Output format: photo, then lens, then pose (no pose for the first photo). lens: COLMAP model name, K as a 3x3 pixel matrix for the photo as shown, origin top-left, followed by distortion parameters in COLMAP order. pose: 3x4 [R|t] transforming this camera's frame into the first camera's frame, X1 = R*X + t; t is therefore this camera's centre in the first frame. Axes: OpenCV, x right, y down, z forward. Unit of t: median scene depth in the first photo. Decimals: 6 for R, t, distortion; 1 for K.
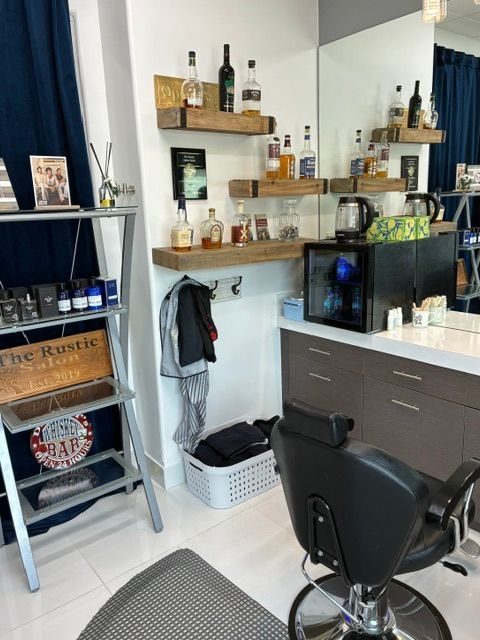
lens RADIAL K [[493.7, 0, 235.7], [0, 493.7, 318.5], [0, 0, 1]] dist [0.027485, -0.015277]
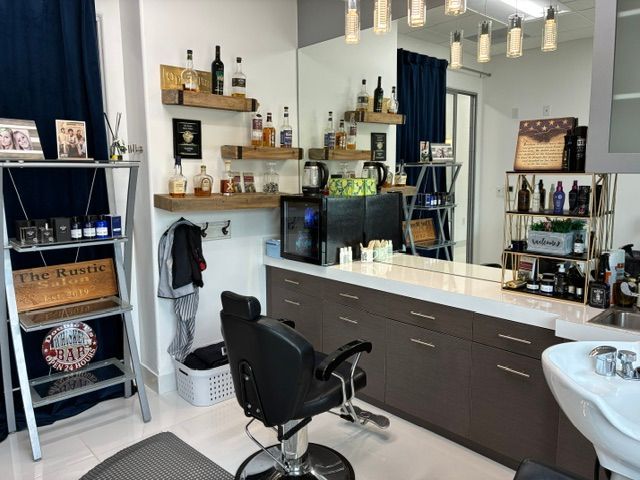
lens RADIAL K [[493.7, 0, 325.1], [0, 493.7, 240.8], [0, 0, 1]] dist [0.027485, -0.015277]
pose [[0.995897, 0.025489, 0.086833, 0.157896], [-0.017644, 0.995791, -0.089937, 0.081287], [-0.088760, 0.088036, 0.992155, -0.285608]]
